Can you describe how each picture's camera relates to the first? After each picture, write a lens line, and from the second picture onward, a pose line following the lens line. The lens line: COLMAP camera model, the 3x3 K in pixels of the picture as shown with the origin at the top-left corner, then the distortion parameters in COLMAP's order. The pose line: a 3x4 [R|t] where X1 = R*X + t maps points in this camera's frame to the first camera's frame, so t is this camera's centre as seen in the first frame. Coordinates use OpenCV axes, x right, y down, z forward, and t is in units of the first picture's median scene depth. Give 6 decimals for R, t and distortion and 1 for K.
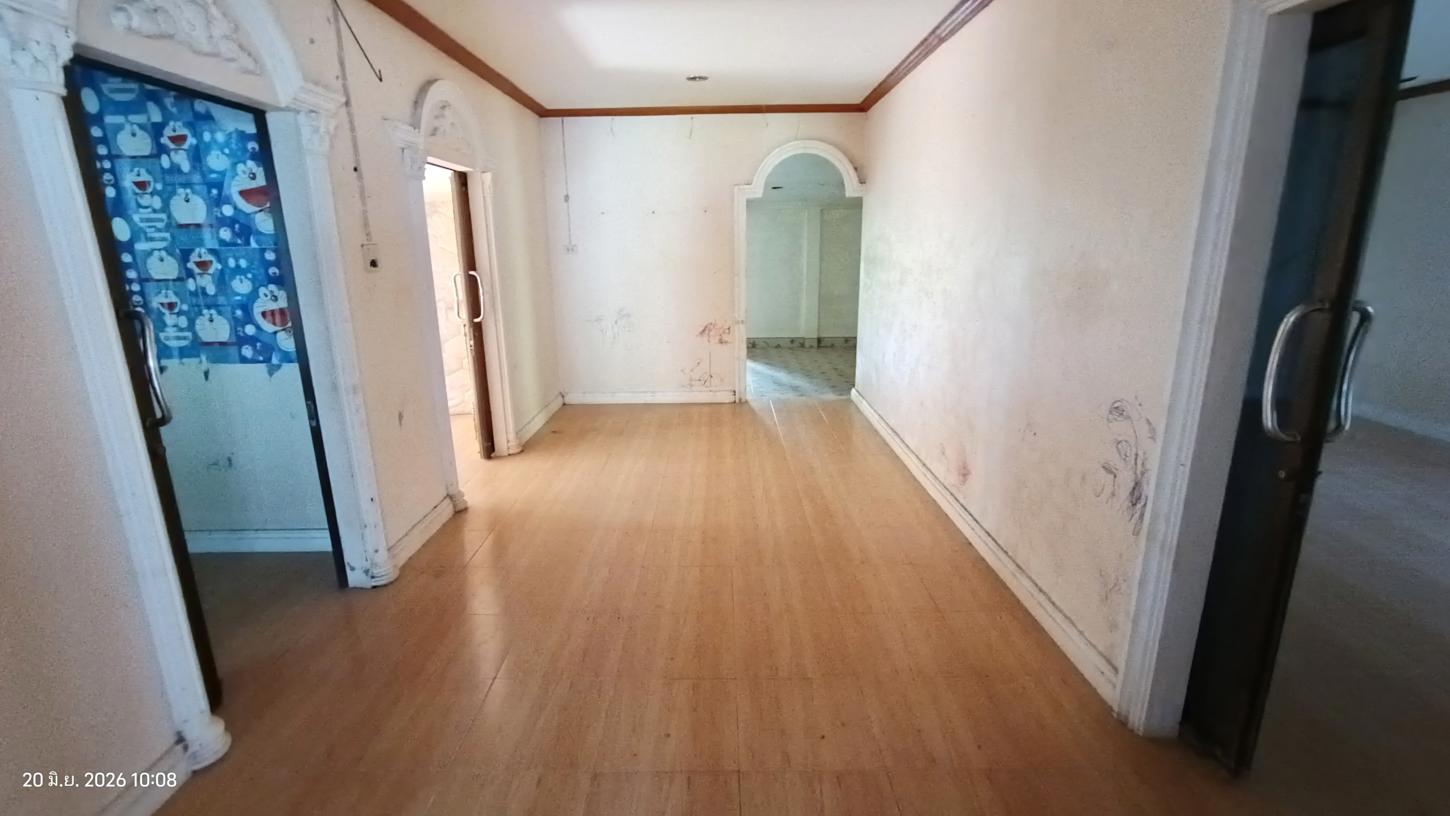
lens RADIAL K [[628.0, 0, 724.7], [0, 628.0, 396.0], [0, 0, 1]] dist [-0.026427, -0.002563]
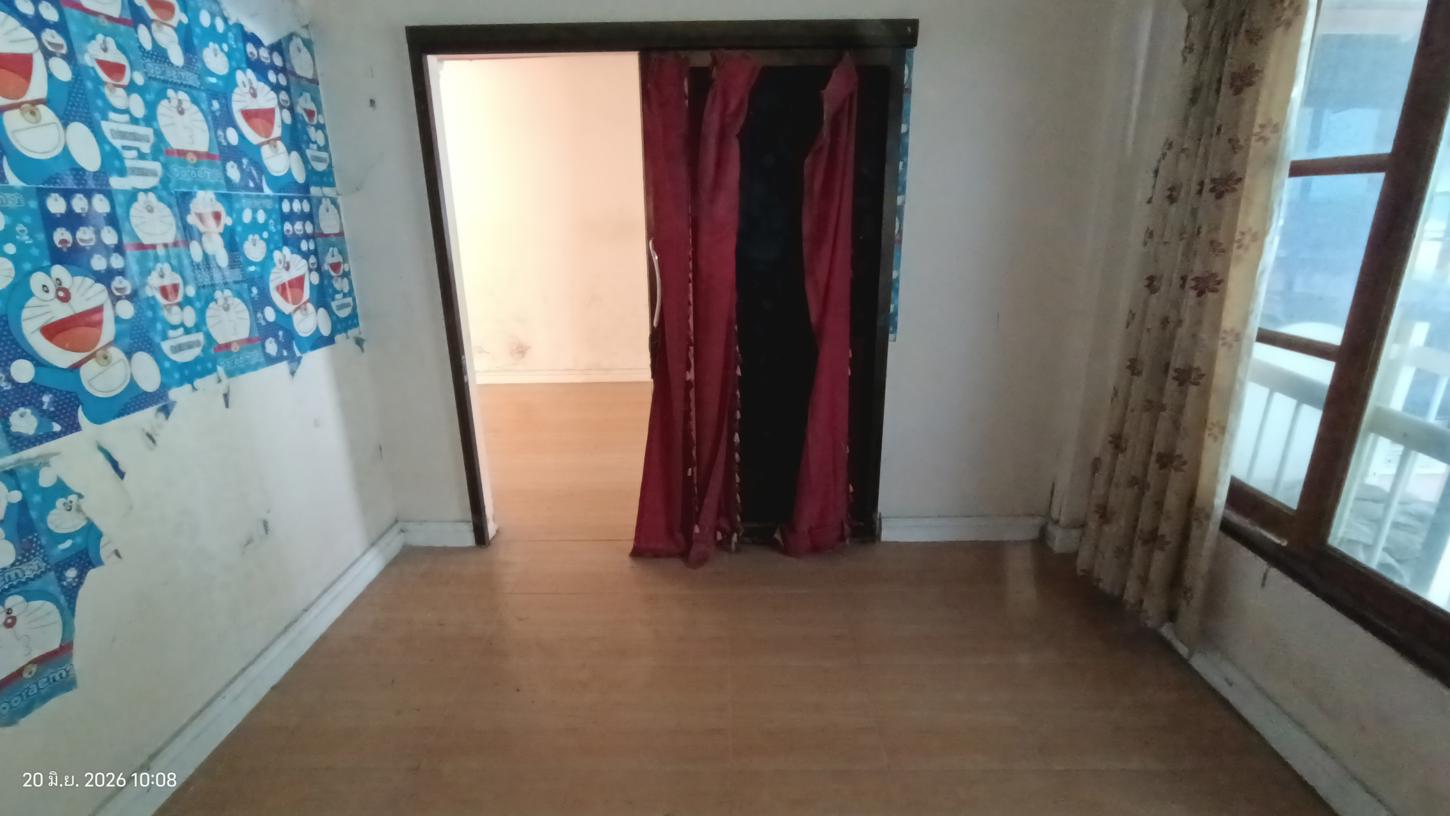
lens RADIAL K [[628.0, 0, 722.4], [0, 628.0, 410.7], [0, 0, 1]] dist [-0.026427, -0.002563]
pose [[0.026203, -0.294331, 0.955344, -1.504971], [0.249030, 0.927465, 0.278912, -0.075973], [-0.968141, 0.230601, 0.097599, 0.477787]]
